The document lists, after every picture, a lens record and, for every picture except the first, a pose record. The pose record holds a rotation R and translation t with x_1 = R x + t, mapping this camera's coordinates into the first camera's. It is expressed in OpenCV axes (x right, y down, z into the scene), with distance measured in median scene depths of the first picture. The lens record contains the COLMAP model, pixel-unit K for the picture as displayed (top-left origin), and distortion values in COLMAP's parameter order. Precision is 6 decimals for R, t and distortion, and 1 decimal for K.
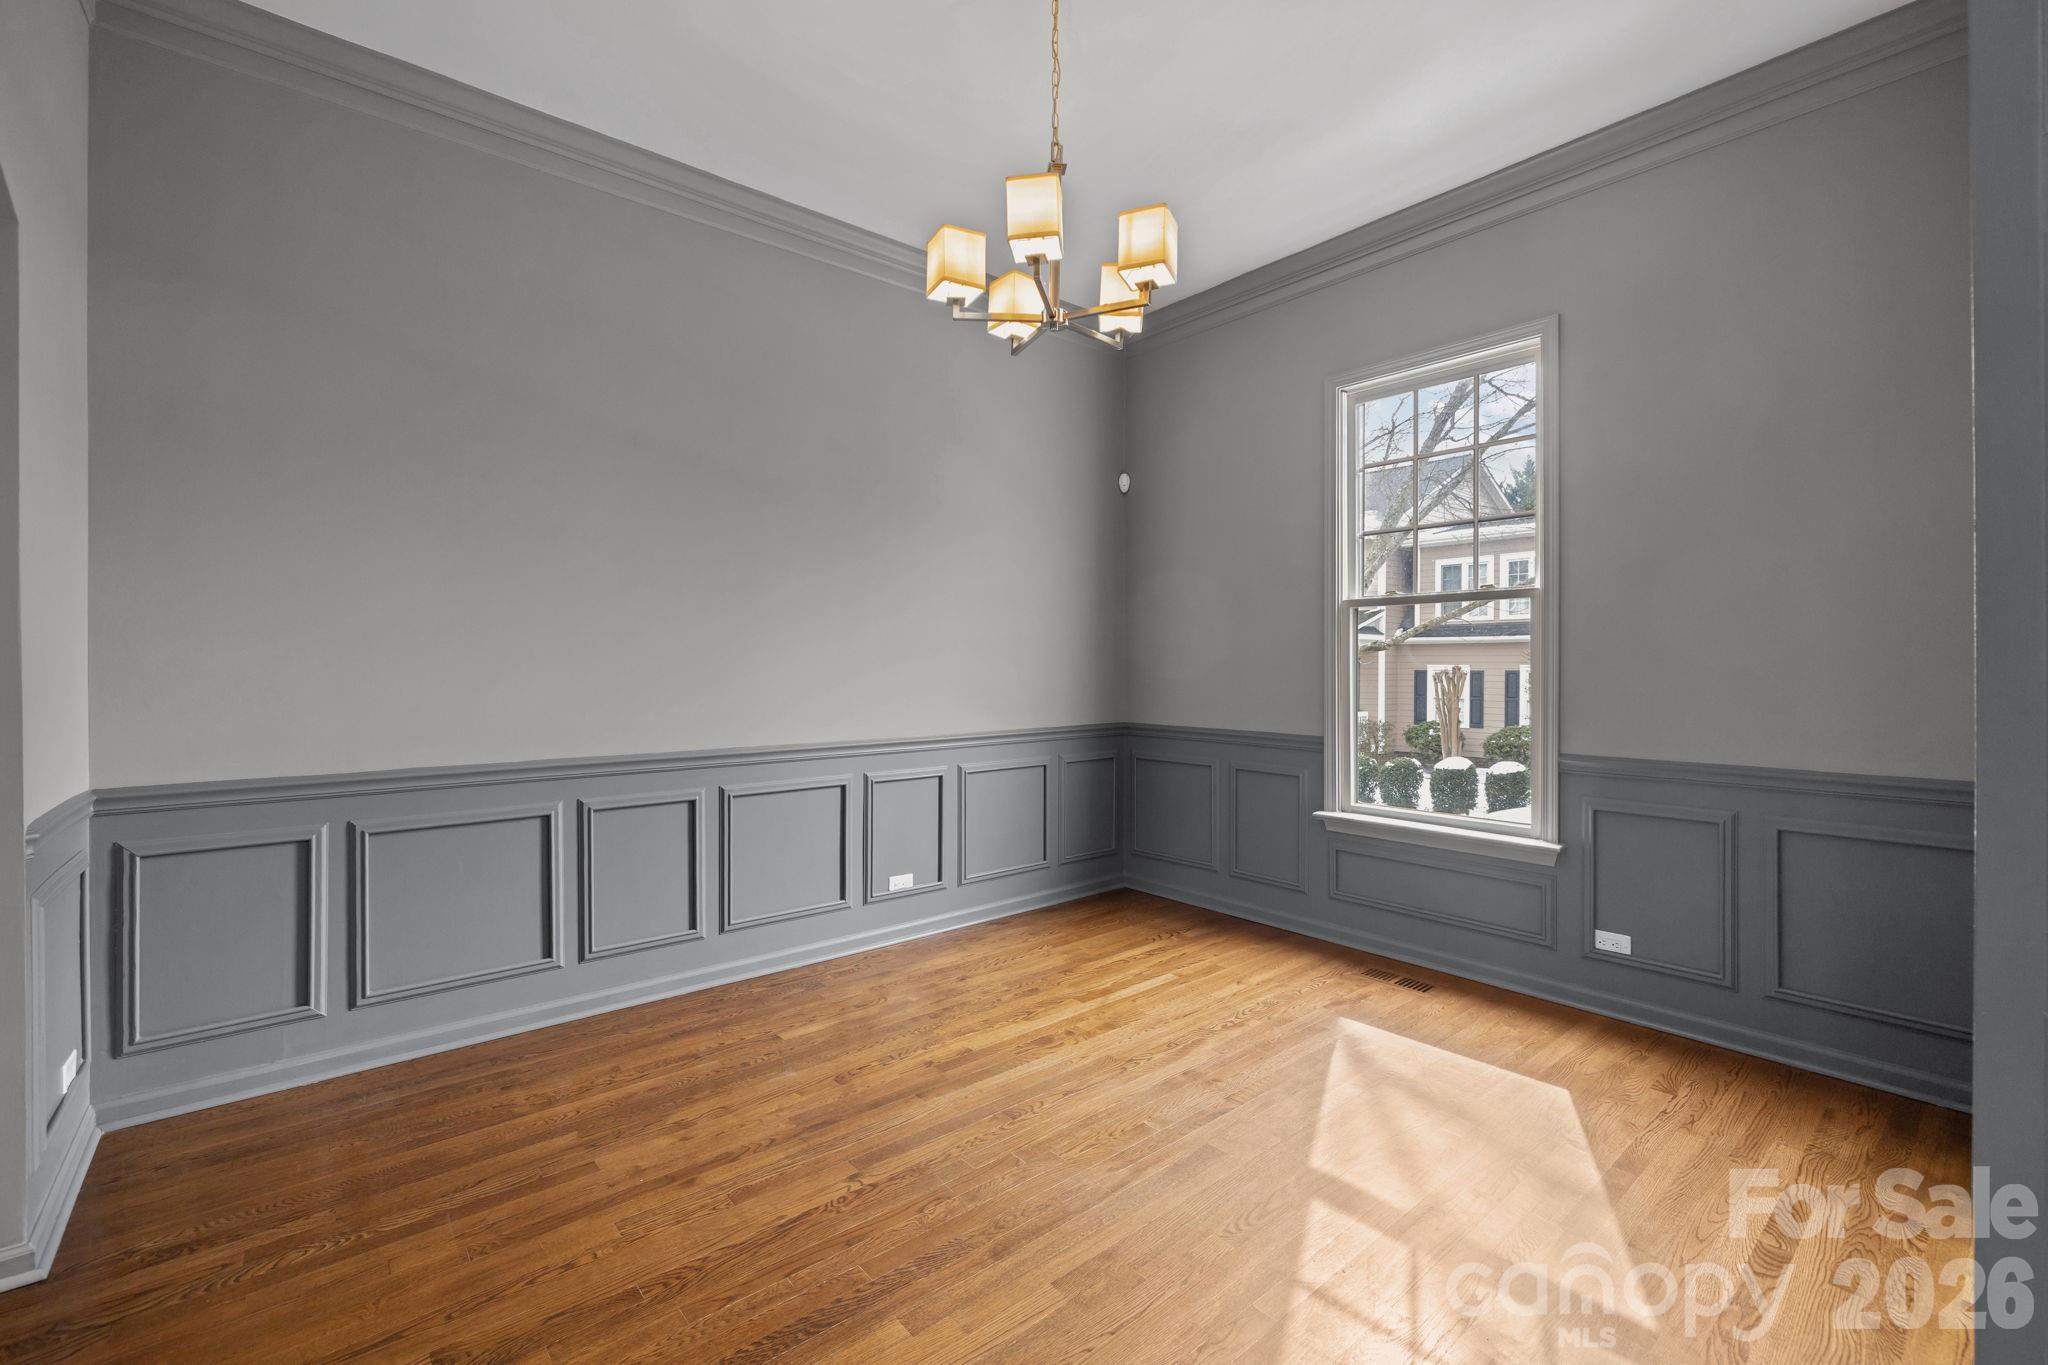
lens RADIAL K [[866.3, 0, 1022.7], [0, 866.3, 674.7], [0, 0, 1]] dist [0.000336, -0.000097]
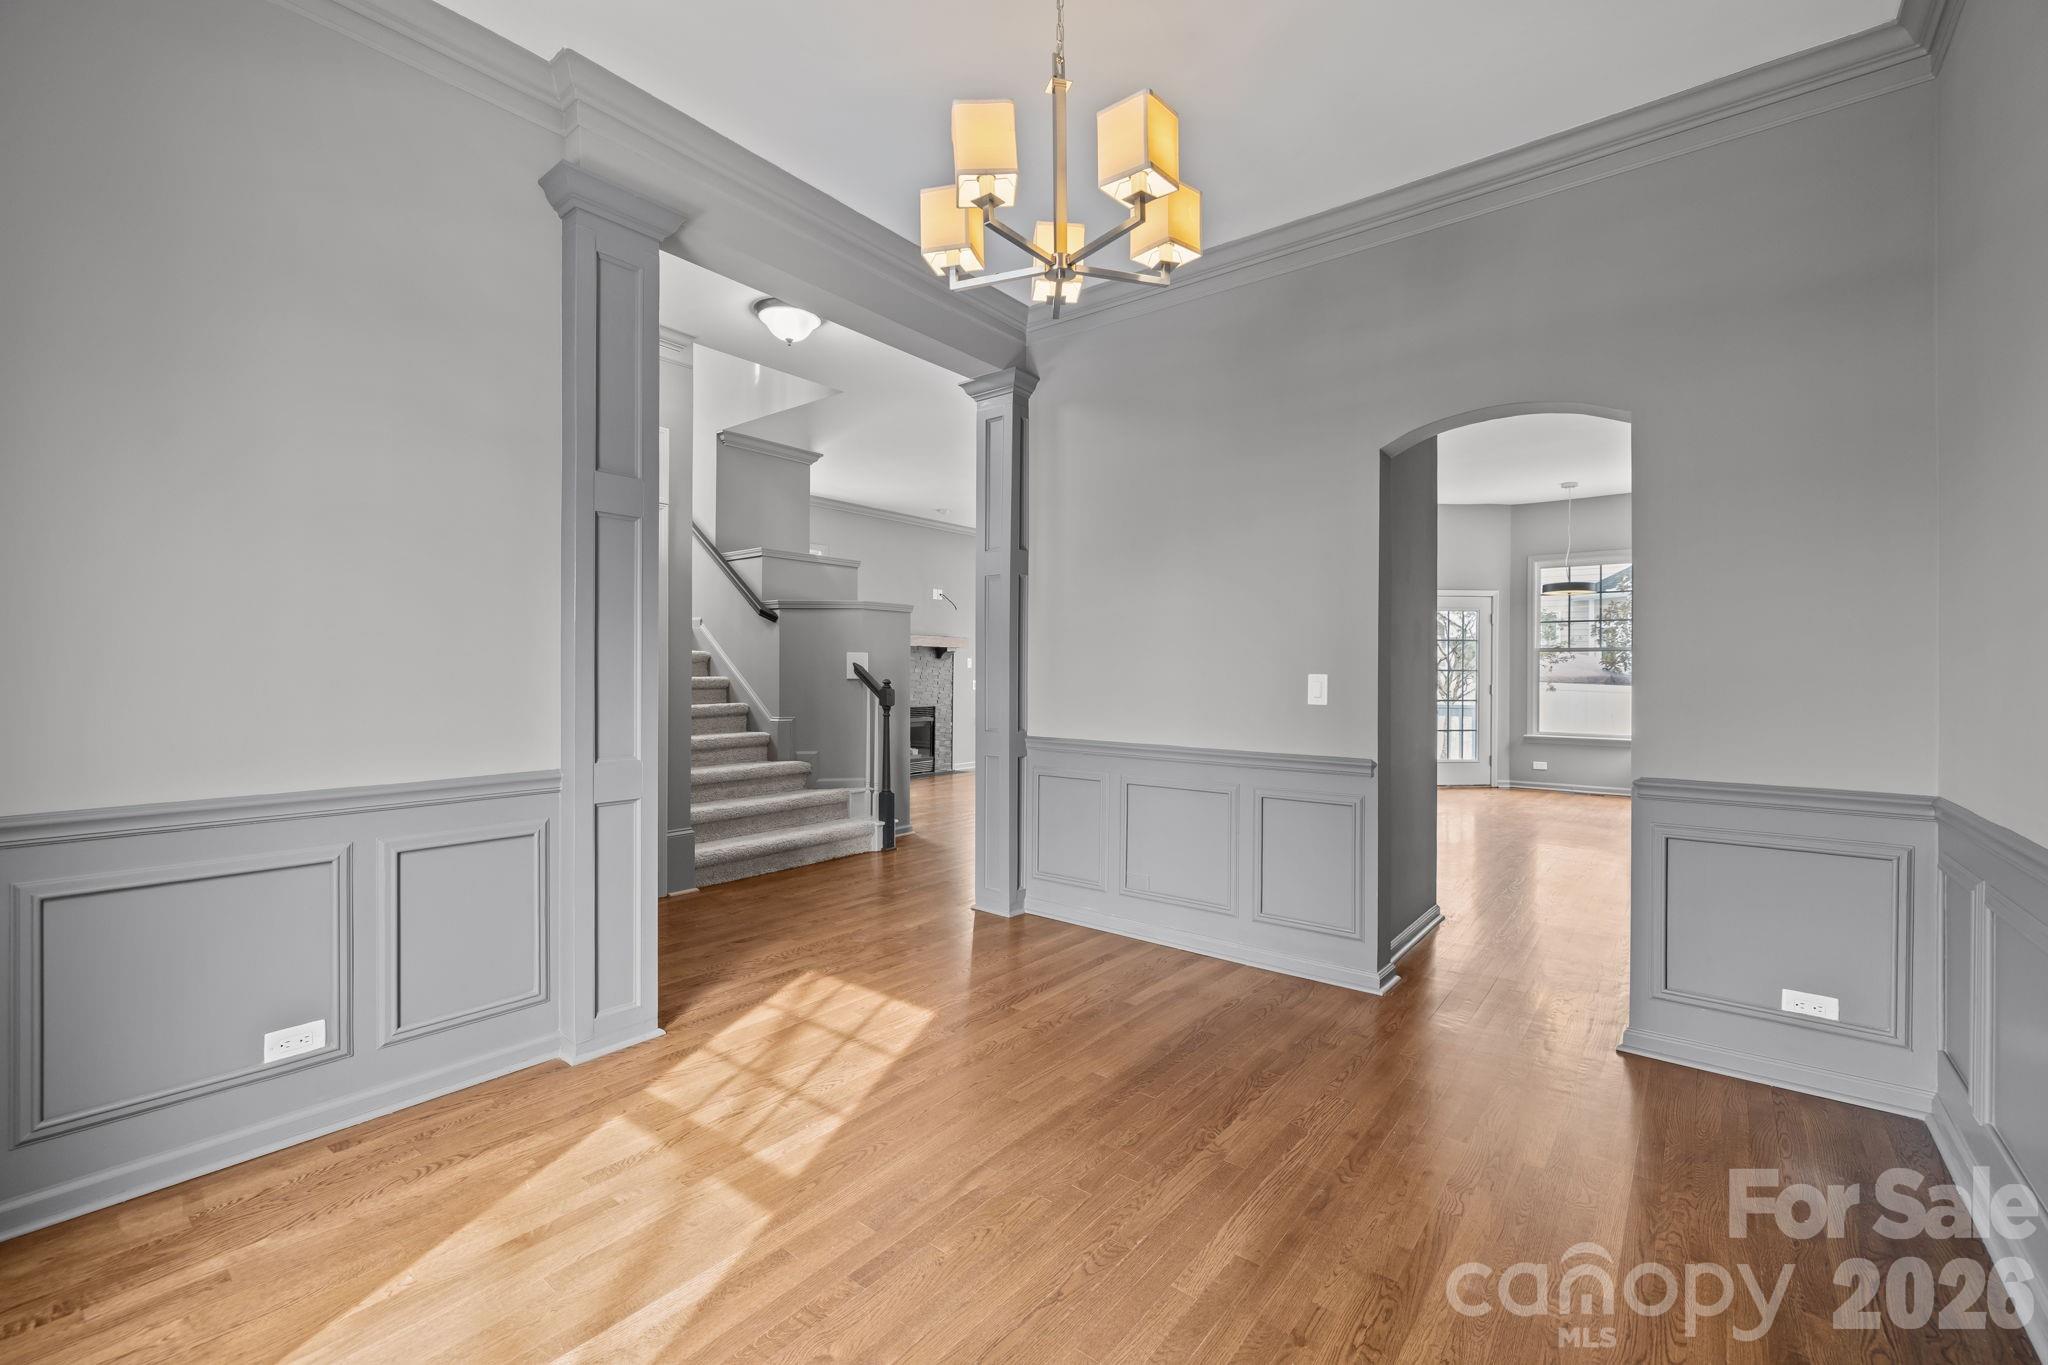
lens RADIAL K [[866.3, 0, 1022.7], [0, 866.3, 674.7], [0, 0, 1]] dist [0.000336, -0.000097]
pose [[-0.981886, -0.004969, -0.189408, 0.268594], [-0.006173, 0.999964, 0.005768, -0.019531], [0.189372, 0.006832, -0.981882, 2.125672]]
